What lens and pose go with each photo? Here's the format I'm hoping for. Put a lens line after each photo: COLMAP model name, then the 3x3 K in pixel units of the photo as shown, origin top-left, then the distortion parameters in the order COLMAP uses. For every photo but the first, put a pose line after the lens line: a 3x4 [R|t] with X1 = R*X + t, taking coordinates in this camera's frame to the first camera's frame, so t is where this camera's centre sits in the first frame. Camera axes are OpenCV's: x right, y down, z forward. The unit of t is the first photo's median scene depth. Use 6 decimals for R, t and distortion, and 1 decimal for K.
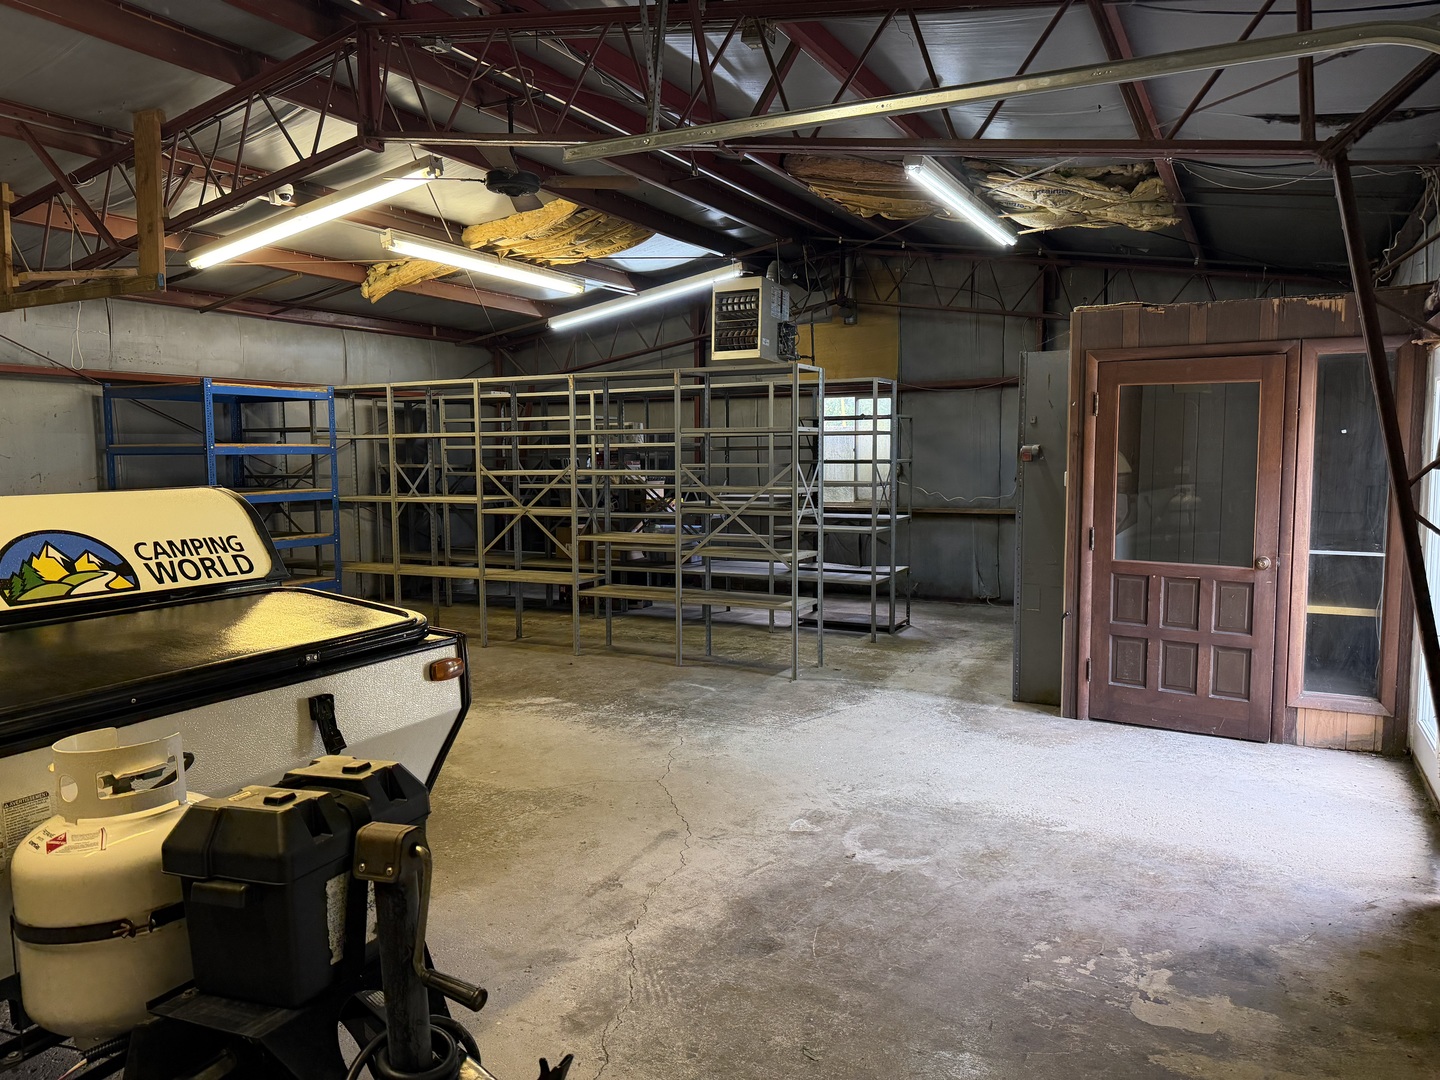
lens RADIAL K [[995.5, 0, 729.2], [0, 995.5, 542.2], [0, 0, 1]] dist [0.083244, -0.109323]
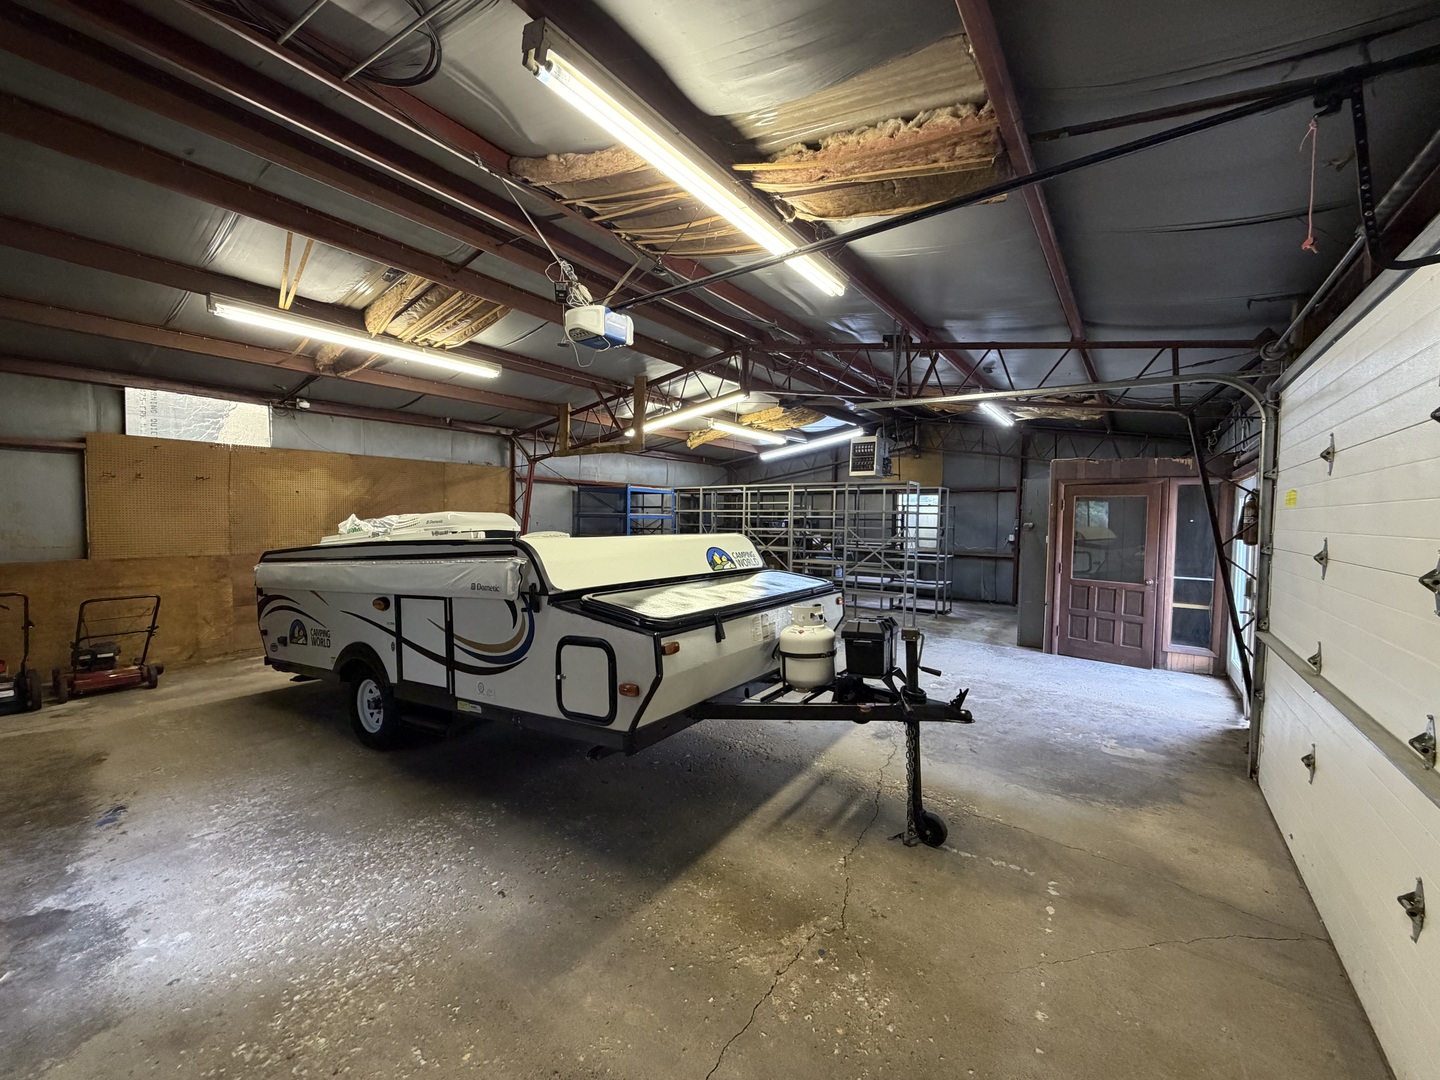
lens RADIAL K [[572.5, 0, 720.0], [0, 572.5, 540.0], [0, 0, 1]] dist [0.000950, -0.000123]
pose [[0.989651, 0.026503, -0.141024, -0.187096], [-0.033835, 0.998183, -0.049849, 0.023300], [0.139447, 0.054104, 0.988750, -0.302624]]
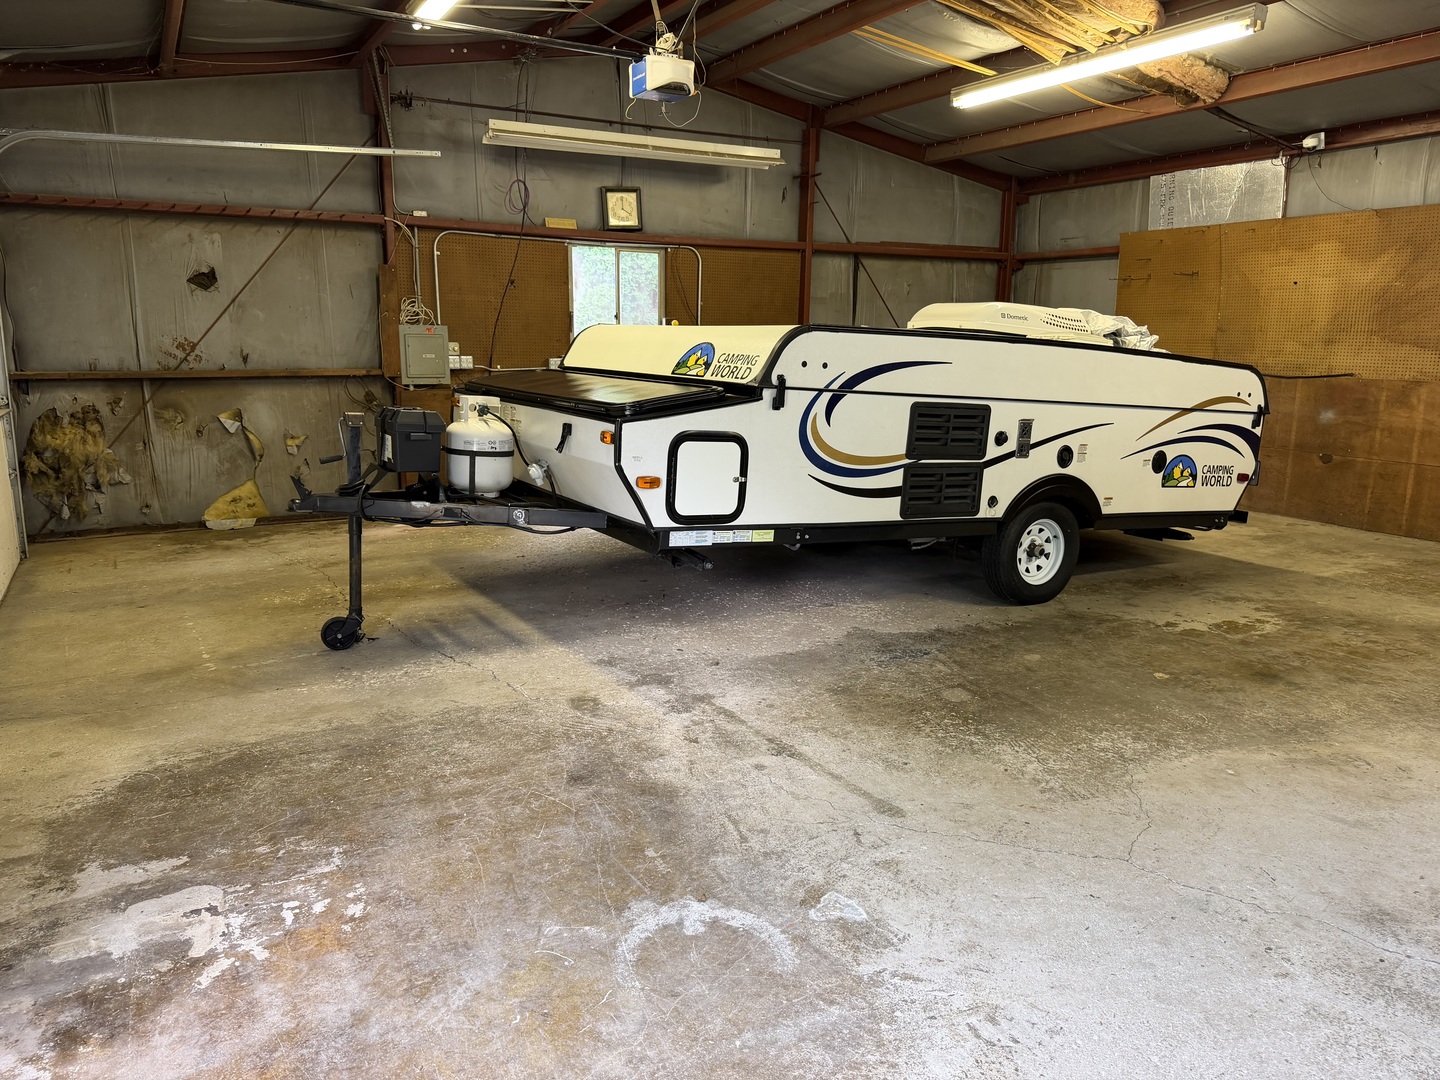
lens RADIAL K [[995.5, 0, 729.2], [0, 995.5, 542.2], [0, 0, 1]] dist [0.083244, -0.109323]
pose [[-0.531425, 0.178995, -0.827978, 0.454064], [-0.082242, 0.961902, 0.260732, -0.068404], [0.843103, 0.206654, -0.496458, 0.942282]]
